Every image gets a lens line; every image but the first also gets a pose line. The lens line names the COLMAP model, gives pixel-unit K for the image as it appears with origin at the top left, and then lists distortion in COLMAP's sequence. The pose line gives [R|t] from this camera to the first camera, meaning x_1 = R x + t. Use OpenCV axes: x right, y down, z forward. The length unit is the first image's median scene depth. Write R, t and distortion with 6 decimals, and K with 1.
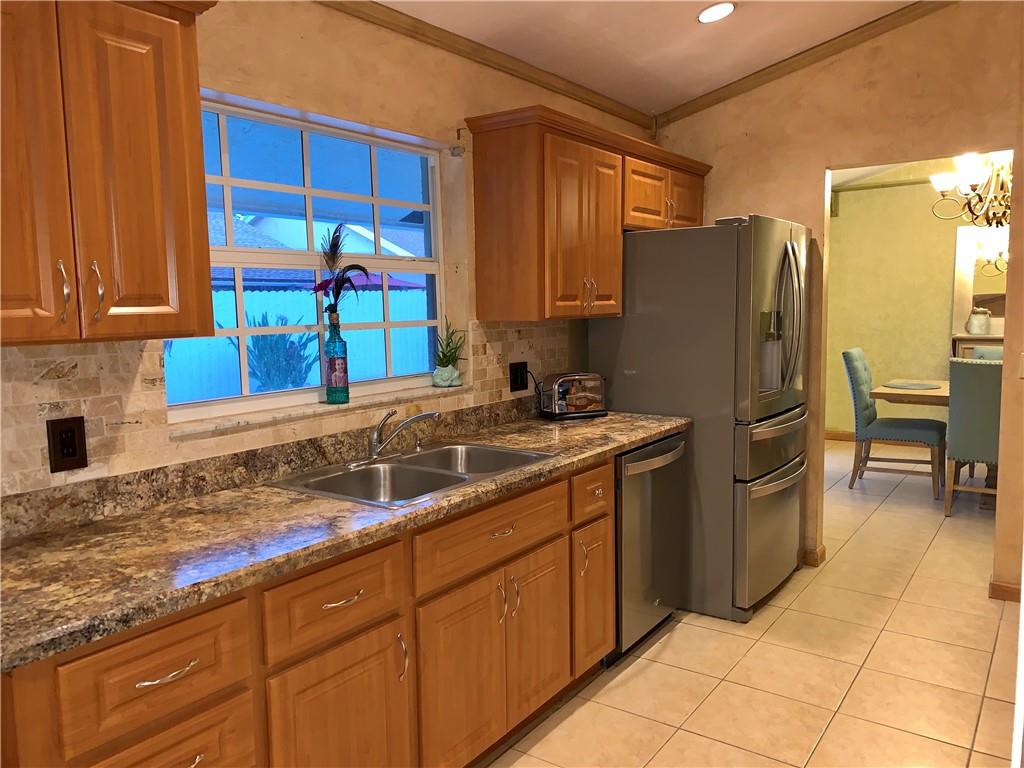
lens RADIAL K [[785.3, 0, 510.8], [0, 785.3, 385.2], [0, 0, 1]] dist [0.010812, -0.002703]
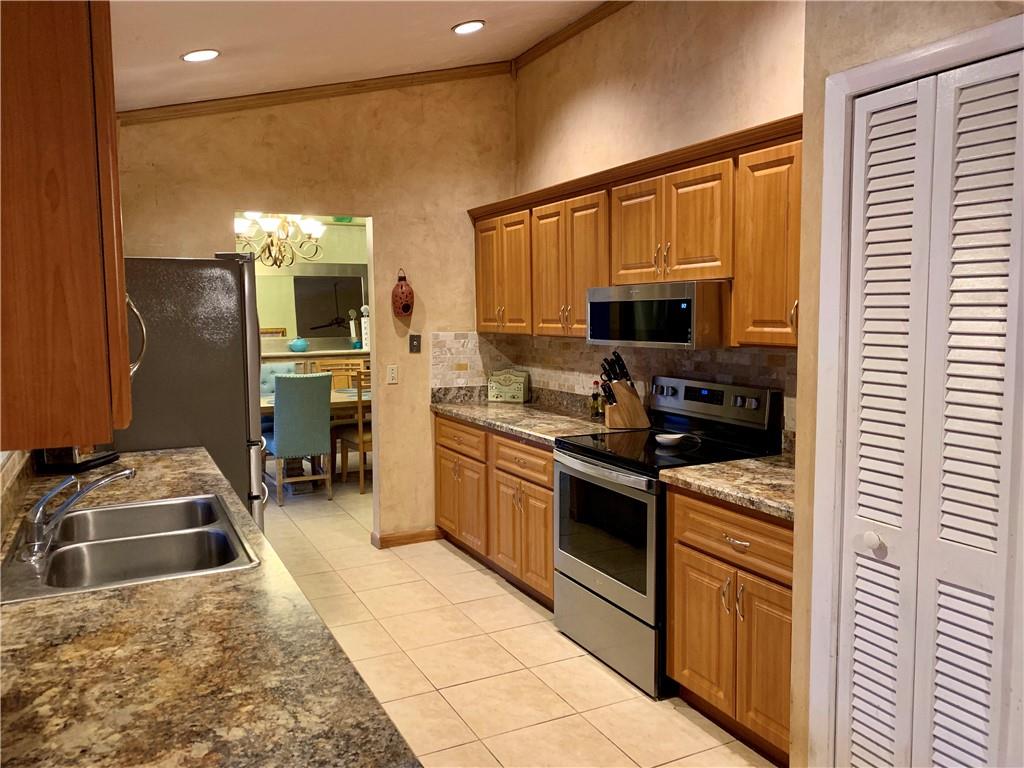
lens RADIAL K [[785.3, 0, 510.3], [0, 785.3, 382.1], [0, 0, 1]] dist [0.010812, -0.002703]
pose [[0.468428, -0.070879, 0.880654, -0.893837], [0.095999, 0.994958, 0.029016, -0.060322], [-0.878271, 0.070950, 0.472871, 0.315497]]
